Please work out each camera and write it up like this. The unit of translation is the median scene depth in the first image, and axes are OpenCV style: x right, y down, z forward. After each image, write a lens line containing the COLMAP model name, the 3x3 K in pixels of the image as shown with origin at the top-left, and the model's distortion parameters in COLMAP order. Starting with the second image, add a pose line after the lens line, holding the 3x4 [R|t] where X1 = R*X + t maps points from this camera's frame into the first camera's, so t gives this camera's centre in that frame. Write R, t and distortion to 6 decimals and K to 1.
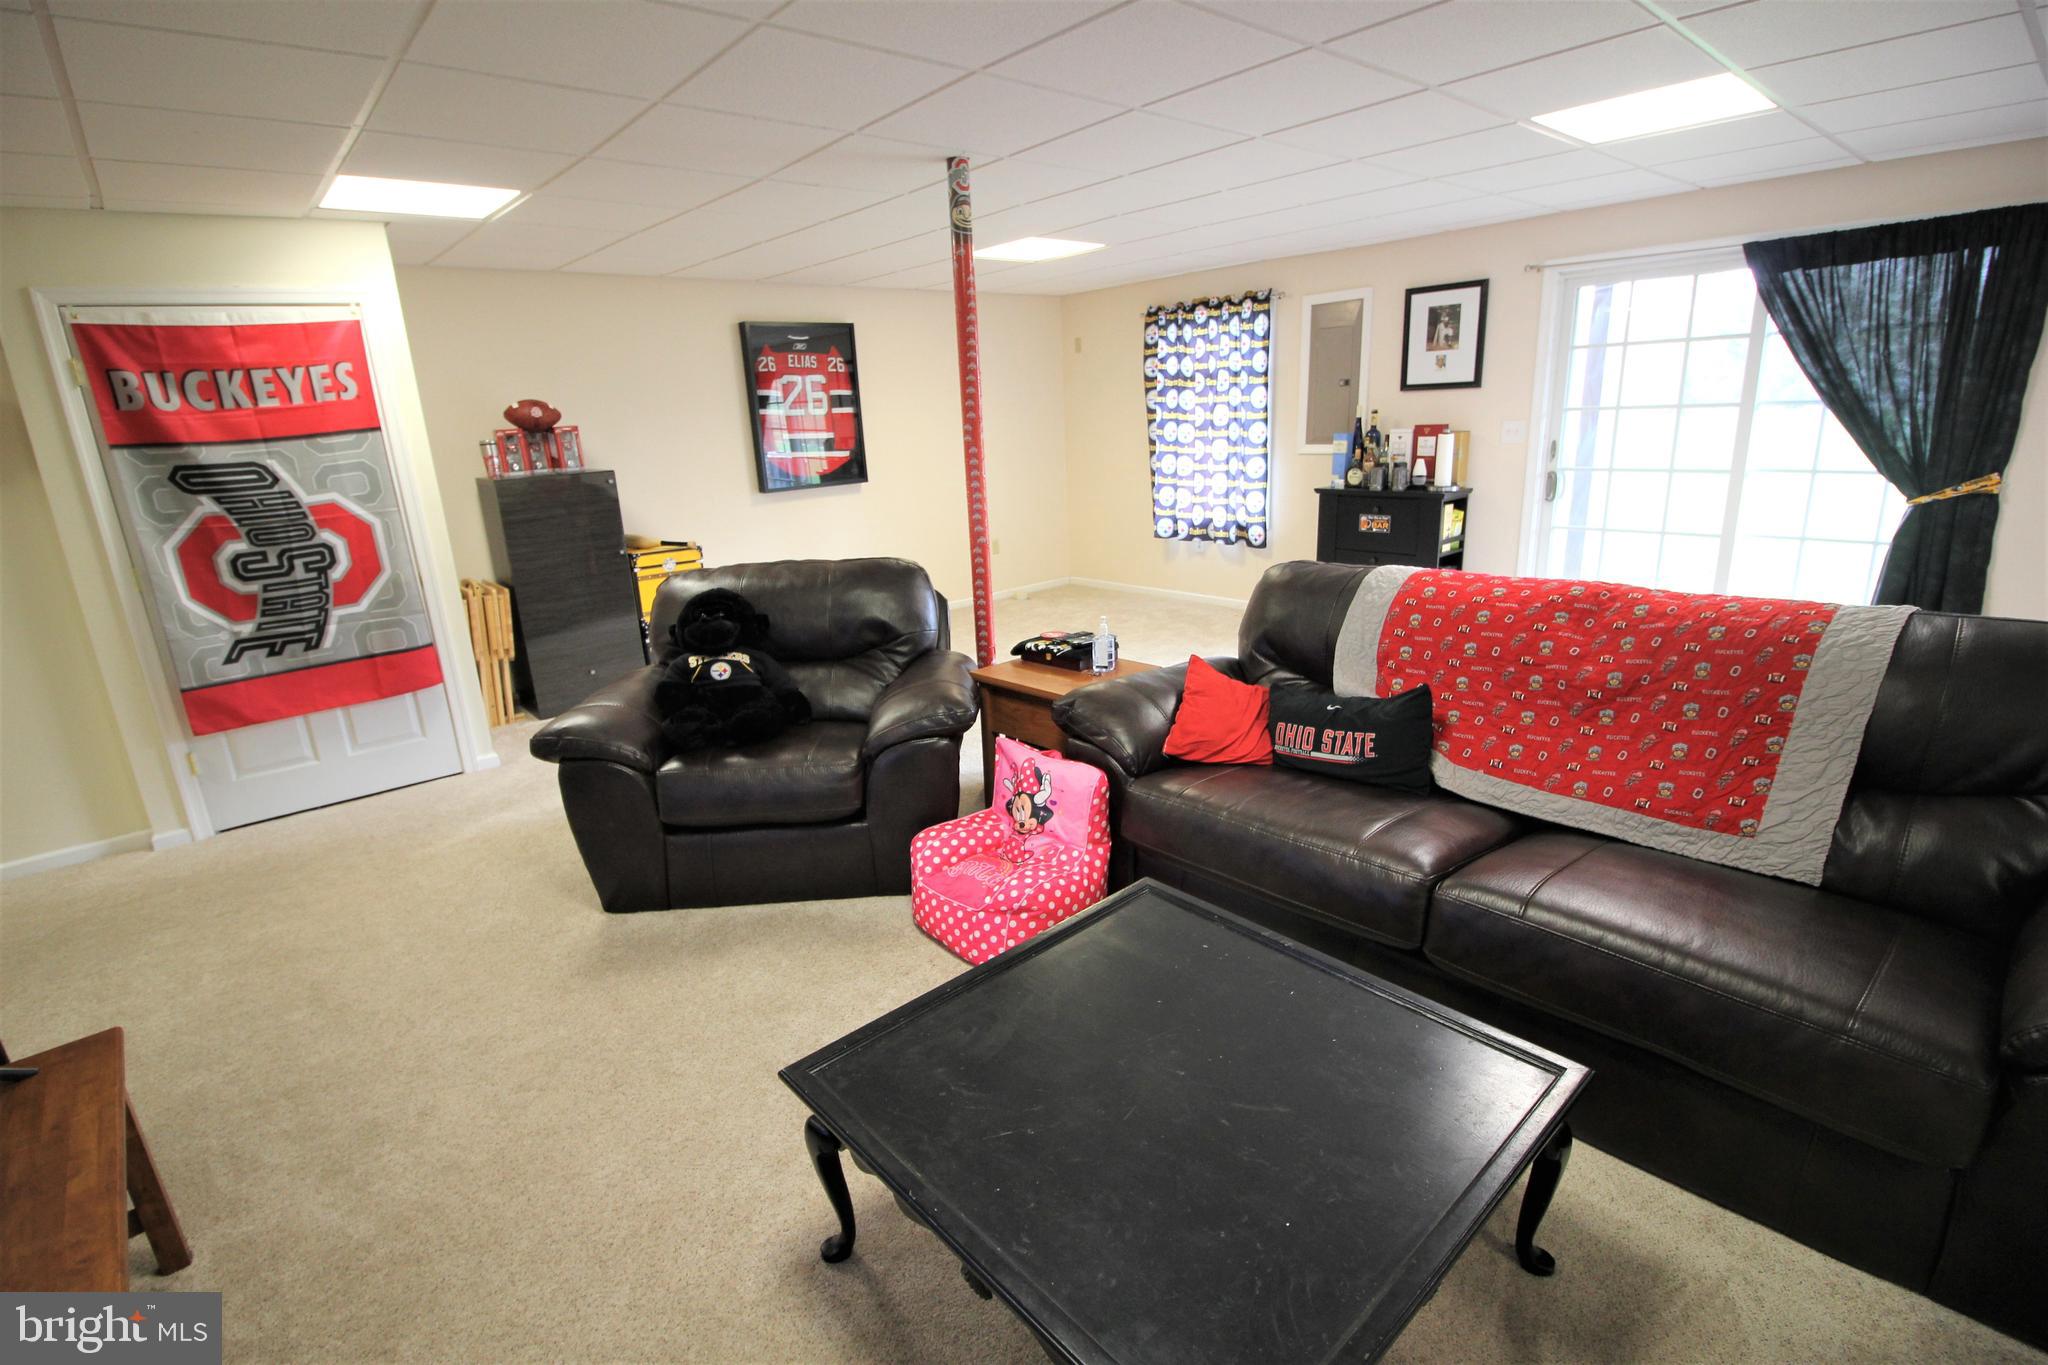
lens RADIAL K [[963.0, 0, 1021.8], [0, 963.0, 698.0], [0, 0, 1]] dist [-0.001270, -0.000762]
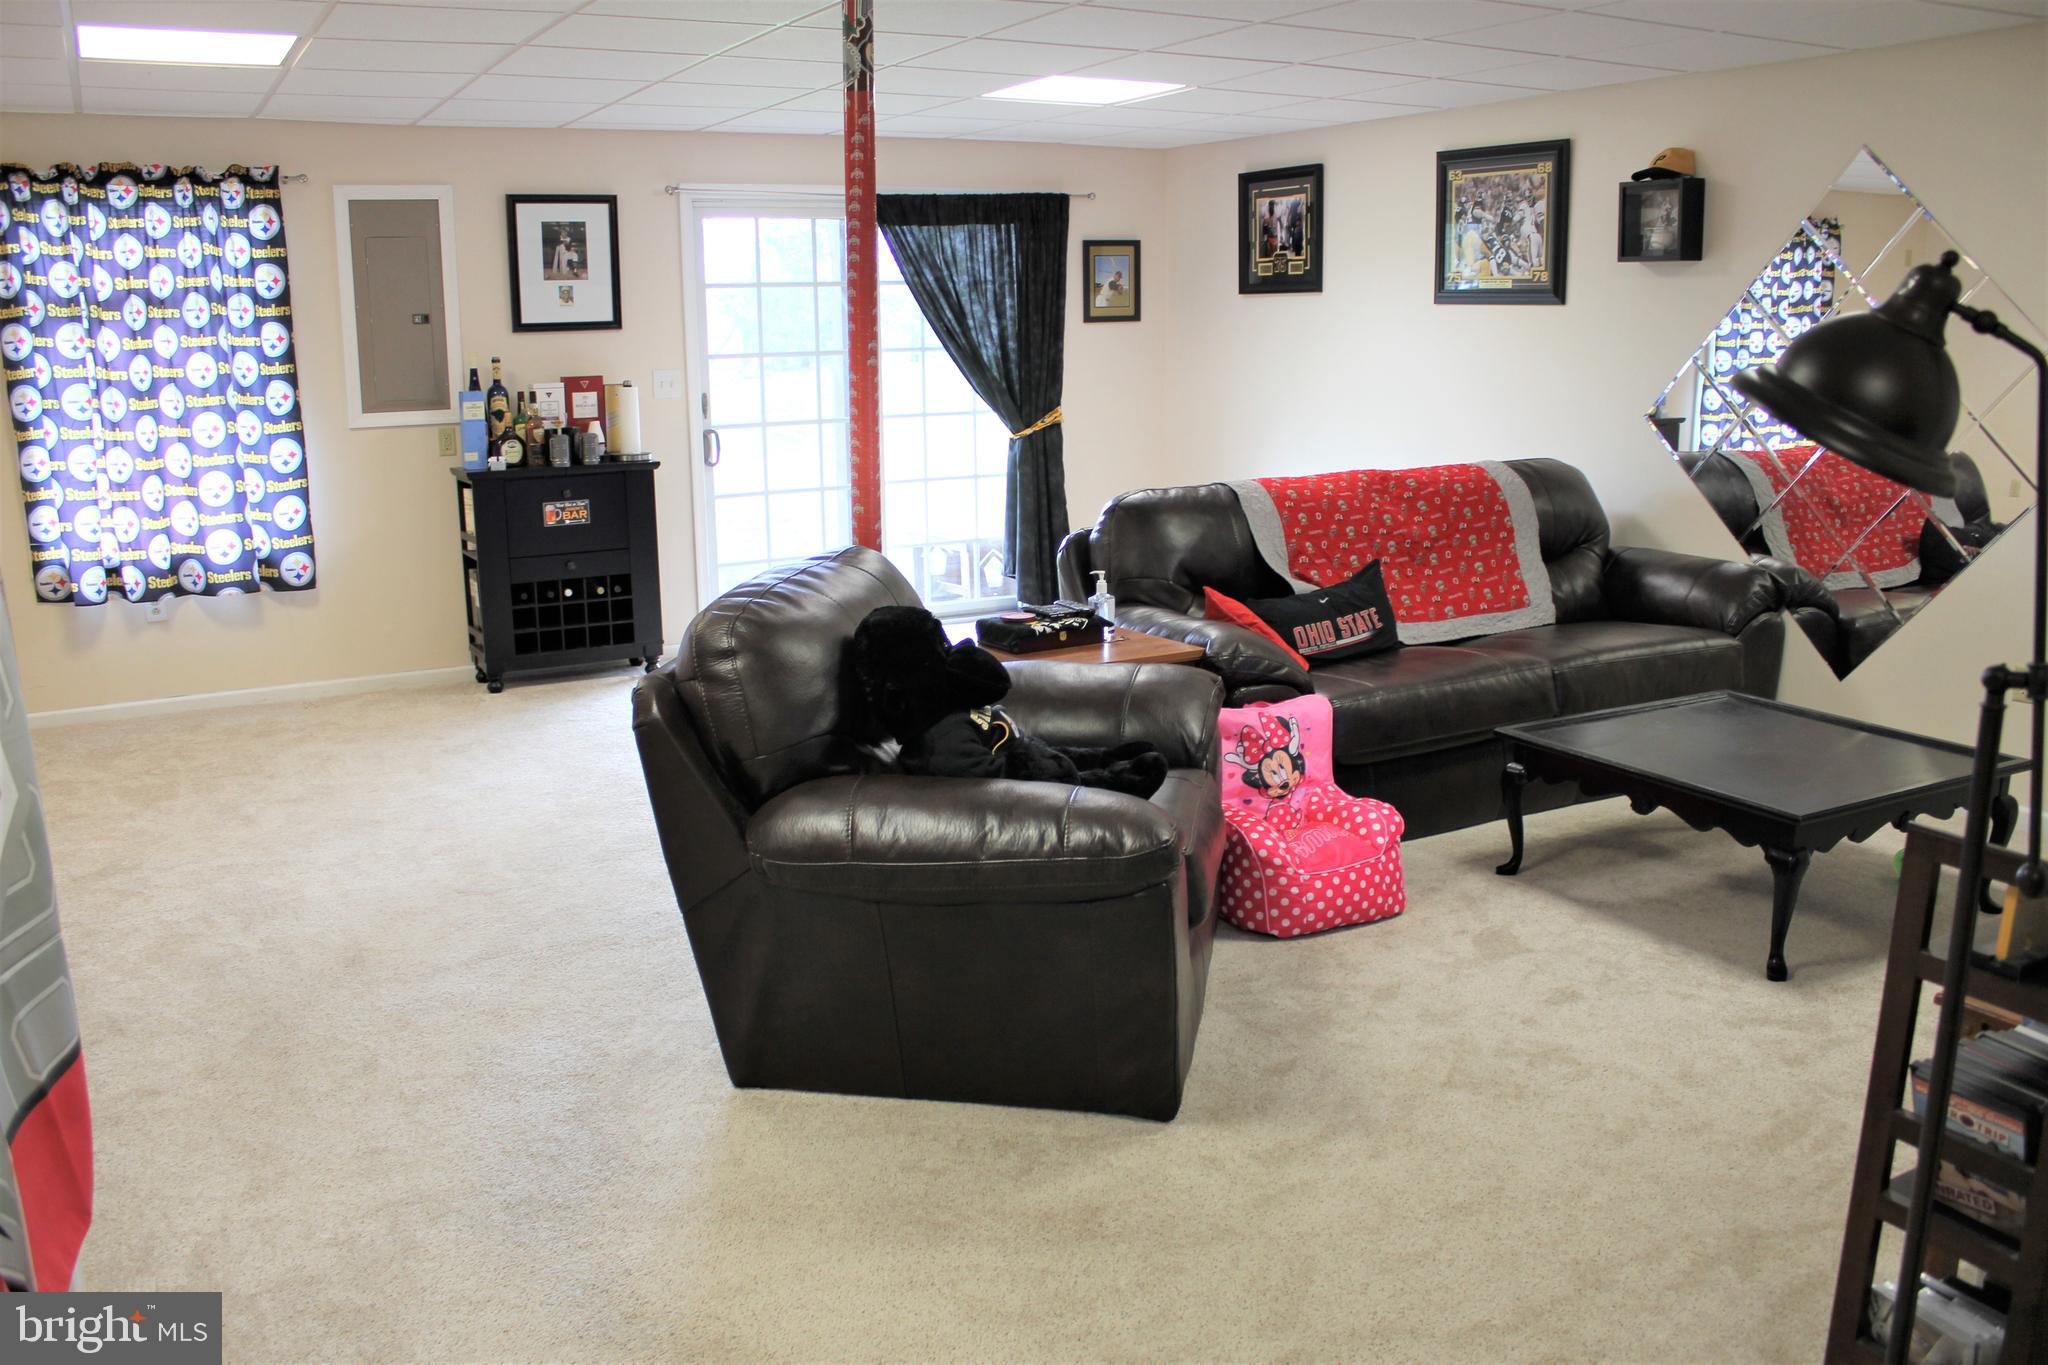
lens RADIAL K [[1684.6, 0, 1024.6], [0, 1684.6, 683.1], [0, 0, 1]] dist [-0.058566, 0.034439]
pose [[0.236359, -0.169765, 0.956721, -0.750488], [0.289866, 0.952105, 0.097334, -0.086781], [-0.927422, 0.254315, 0.274247, 0.390338]]
